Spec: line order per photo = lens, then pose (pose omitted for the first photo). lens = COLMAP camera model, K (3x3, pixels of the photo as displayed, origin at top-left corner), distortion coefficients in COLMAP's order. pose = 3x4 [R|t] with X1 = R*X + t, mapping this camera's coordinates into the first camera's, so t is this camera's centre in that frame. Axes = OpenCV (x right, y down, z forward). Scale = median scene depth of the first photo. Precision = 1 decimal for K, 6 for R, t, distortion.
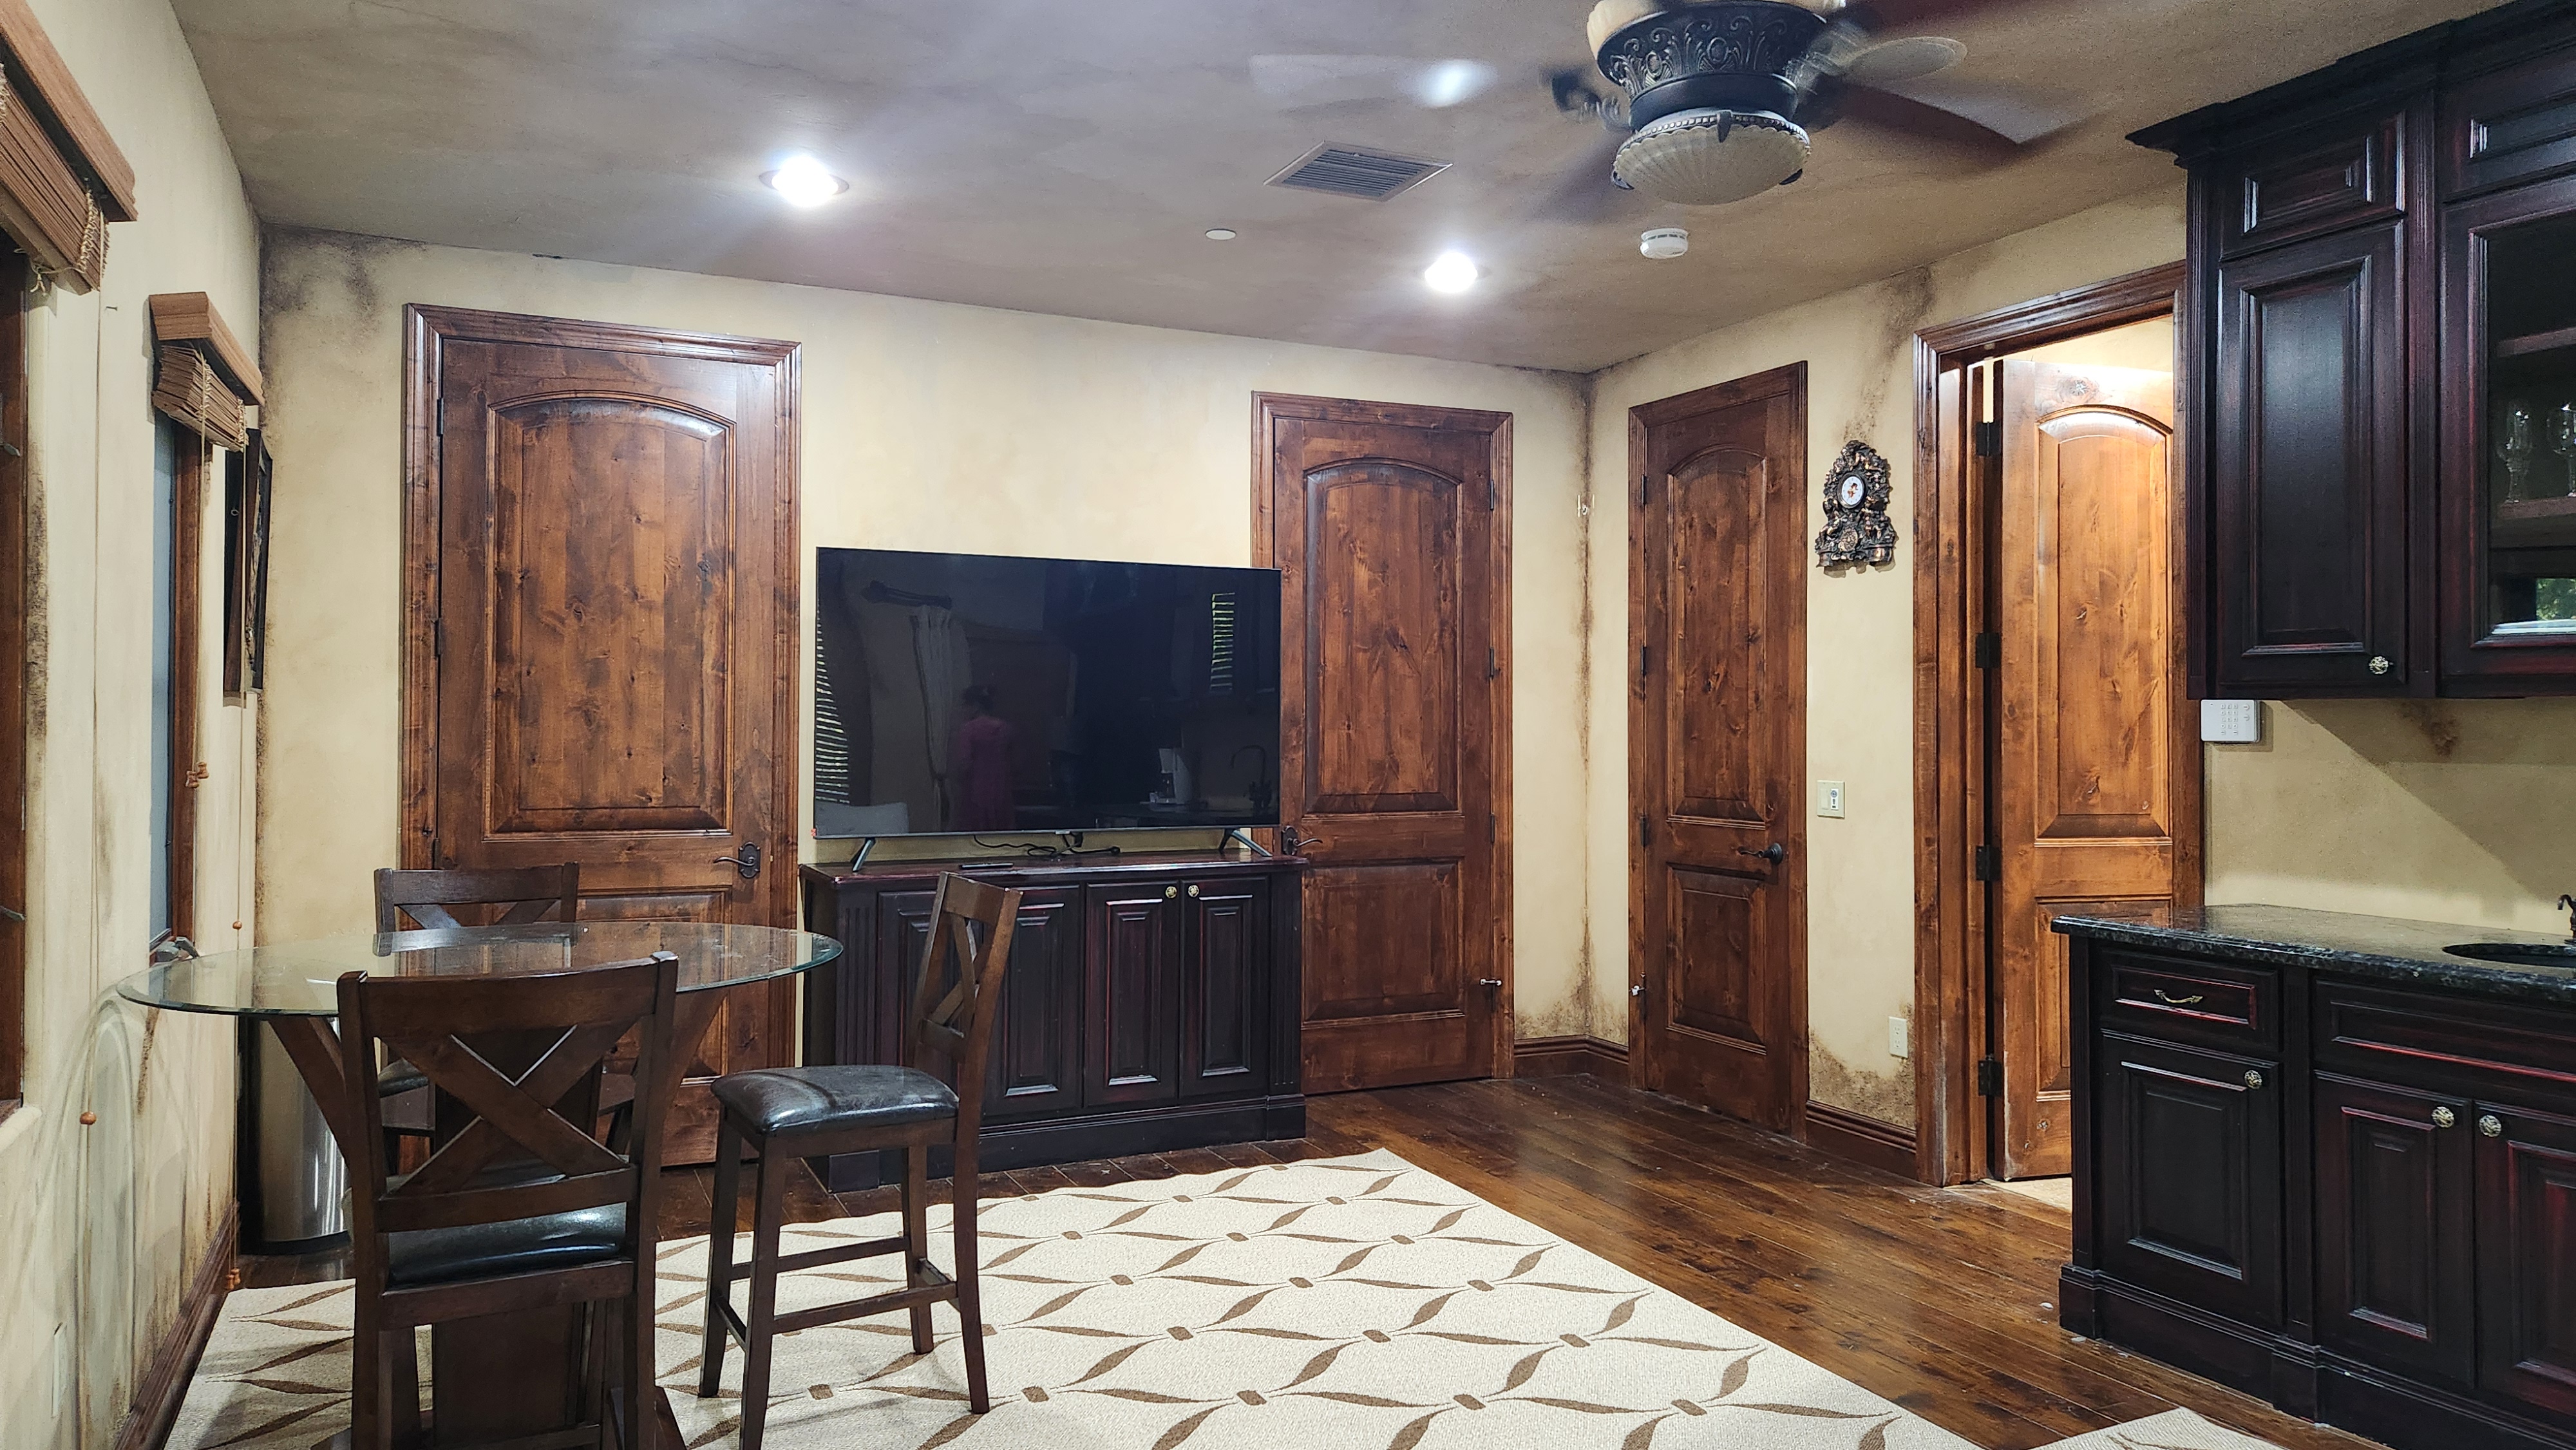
lens RADIAL K [[1698.8, 0, 1293.7], [0, 1698.8, 701.7], [0, 0, 1]] dist [0.073796, -0.059084]
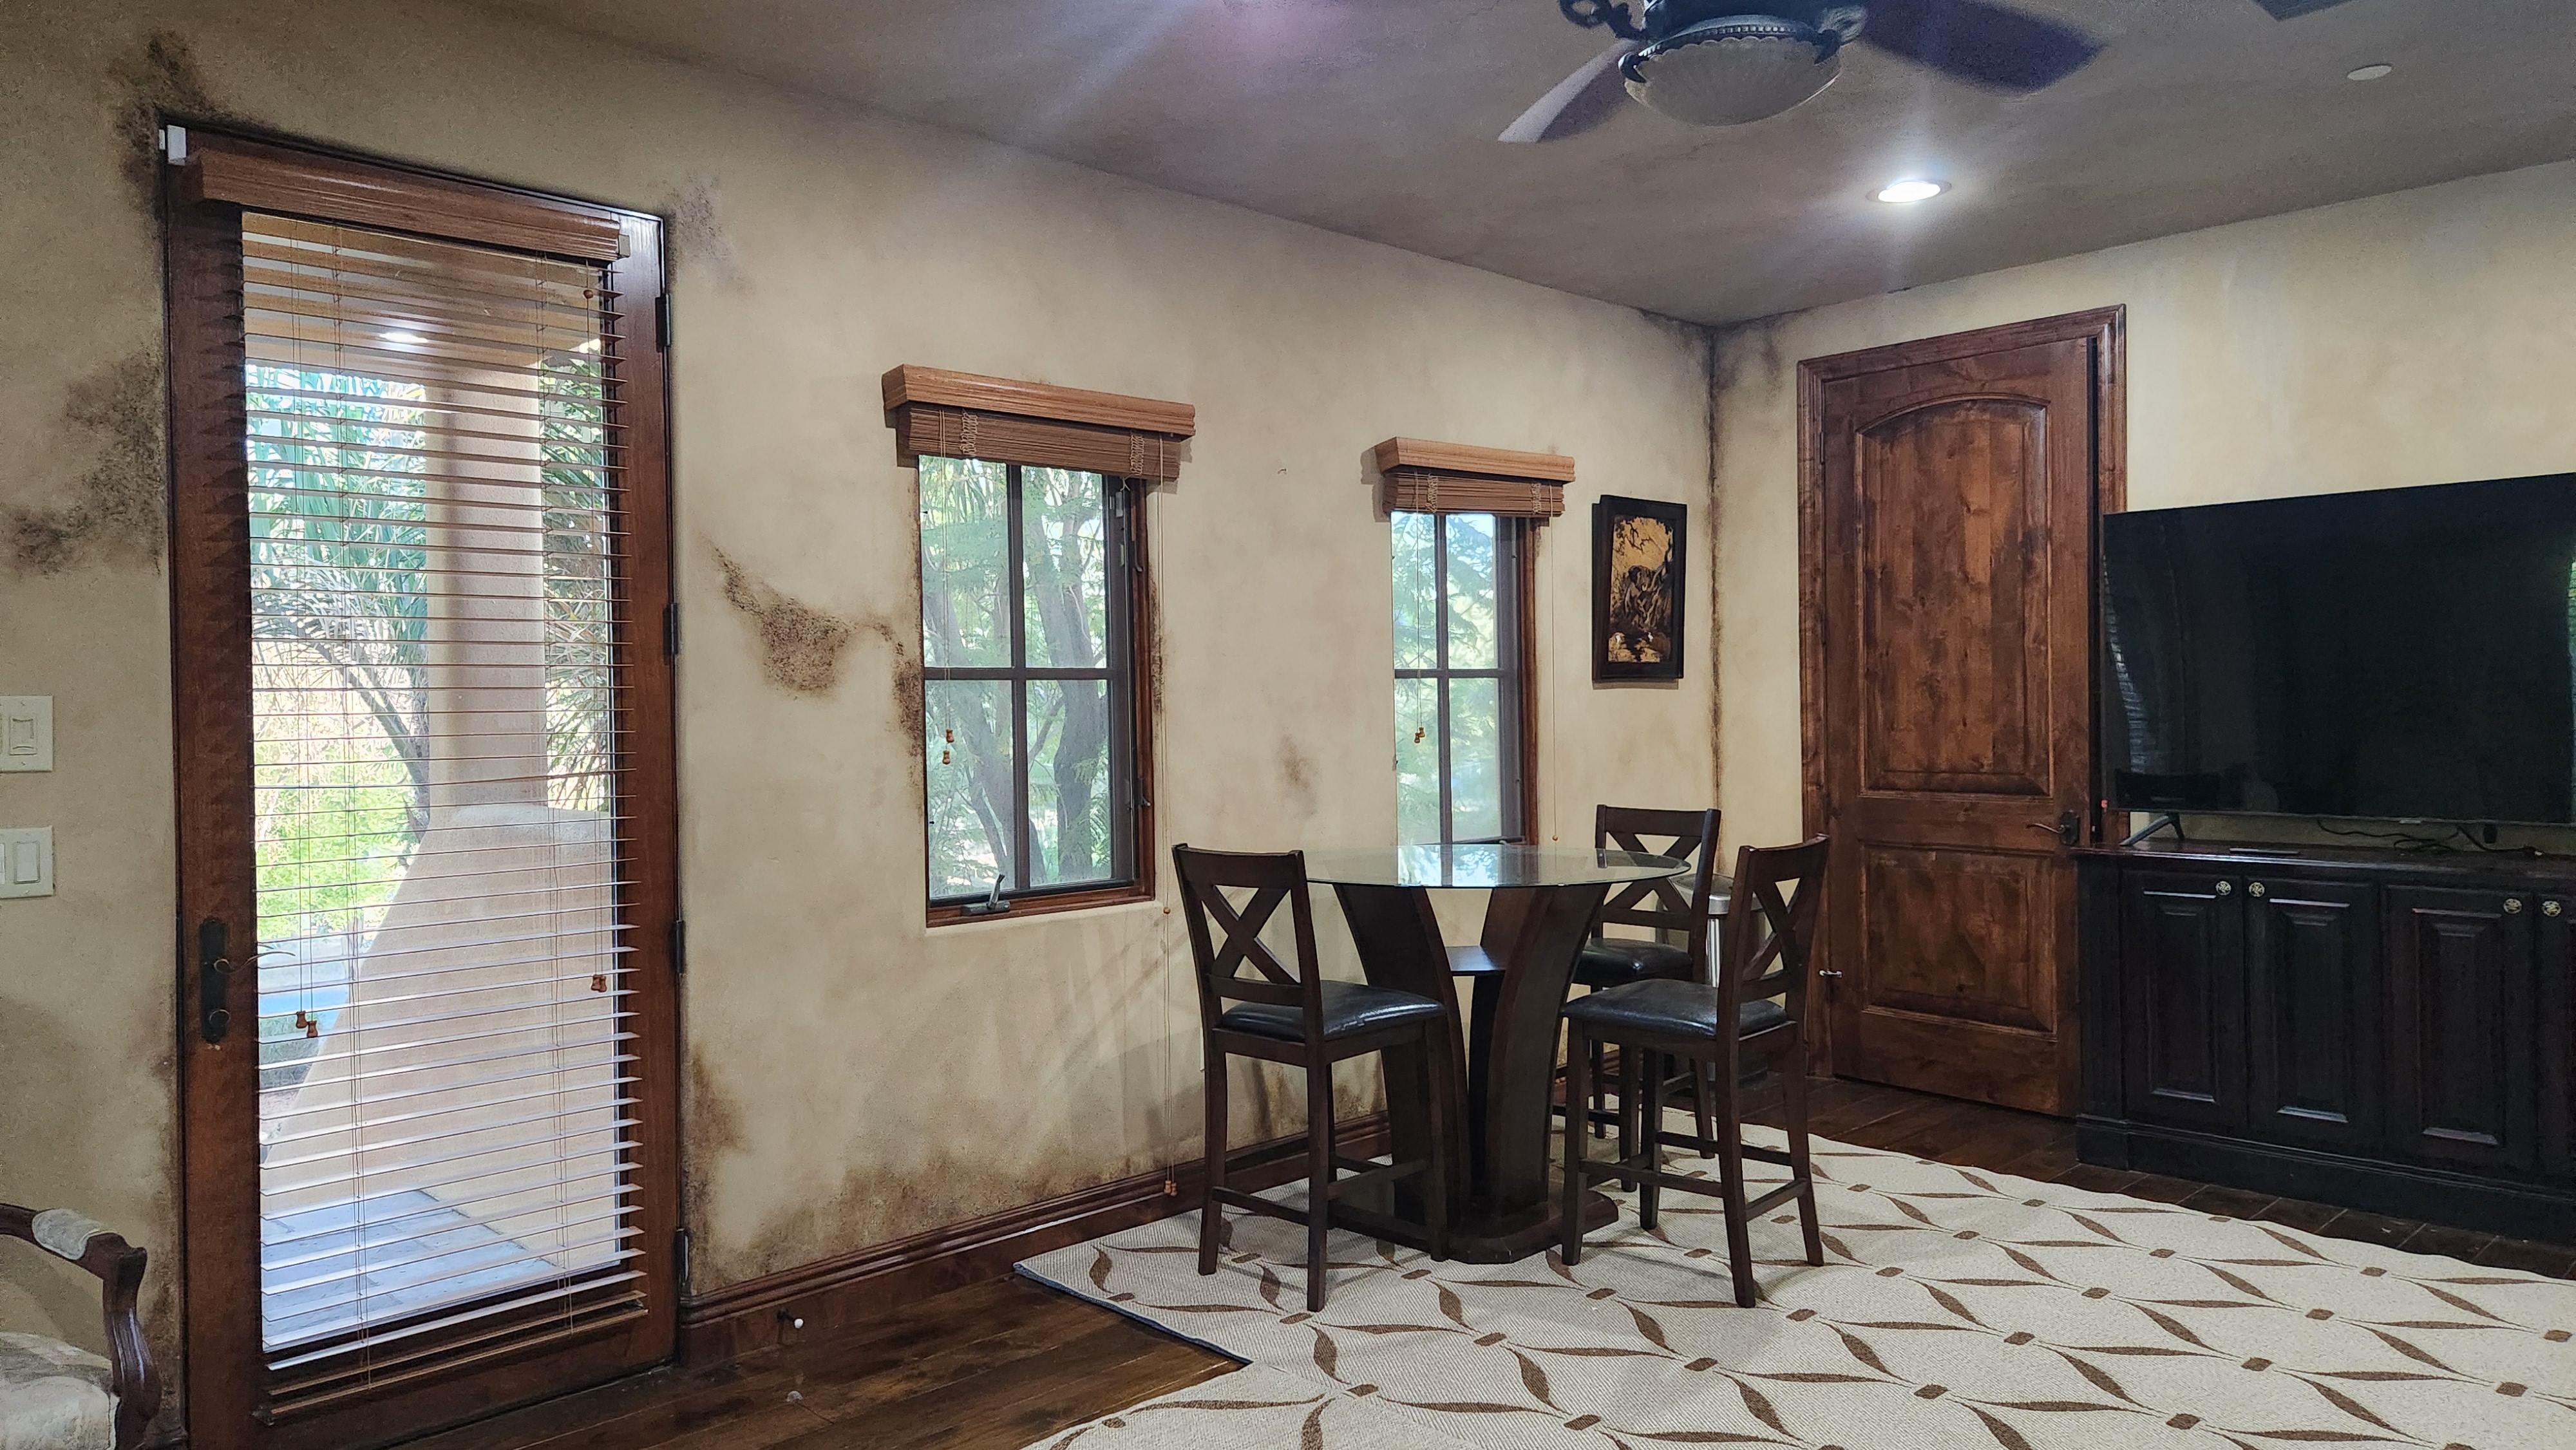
lens RADIAL K [[1698.8, 0, 1290.7], [0, 1698.8, 722.4], [0, 0, 1]] dist [0.073796, -0.059084]
pose [[0.329062, 0.002911, -0.944304, 0.527538], [0.027245, 0.999550, 0.012576, 0.004088], [0.943915, -0.029866, 0.328834, 0.238612]]
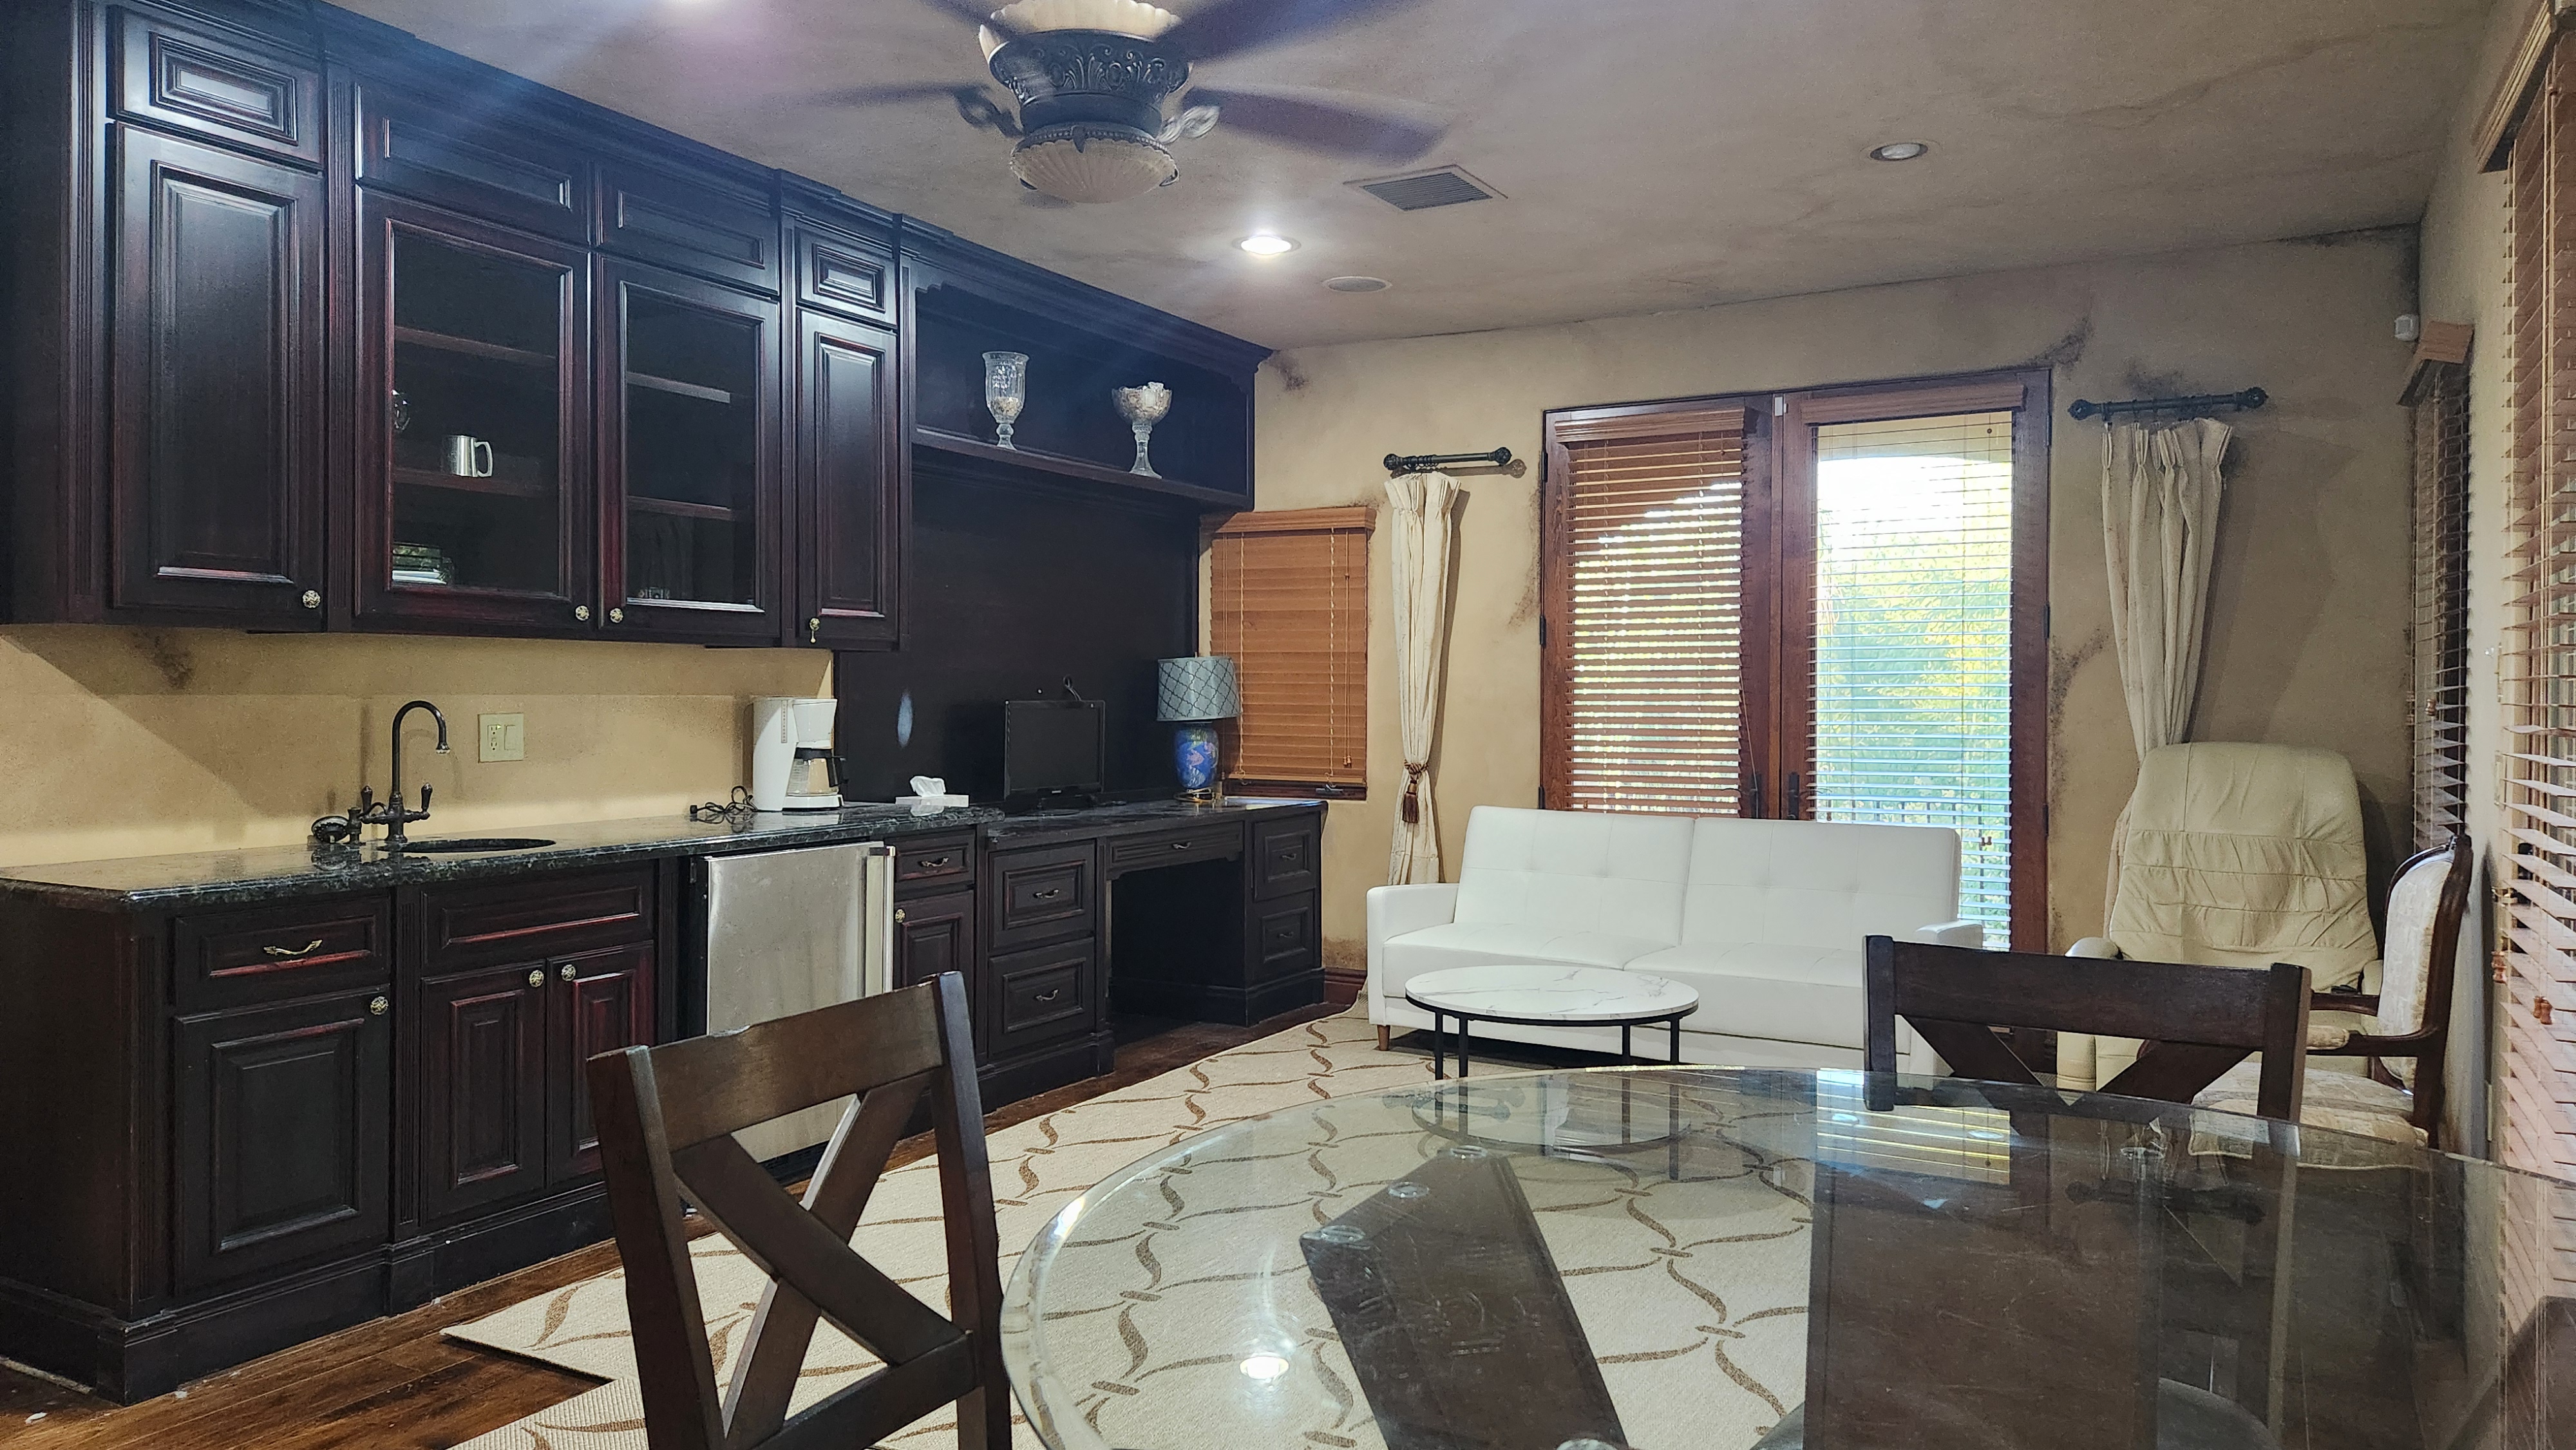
lens RADIAL K [[1698.8, 0, 1309.4], [0, 1698.8, 736.7], [0, 0, 1]] dist [0.073796, -0.059084]
pose [[-0.589565, -0.024774, 0.807341, -0.368122], [-0.015025, 0.999693, 0.019705, 0.020764], [-0.807581, -0.000513, -0.589756, 0.736636]]
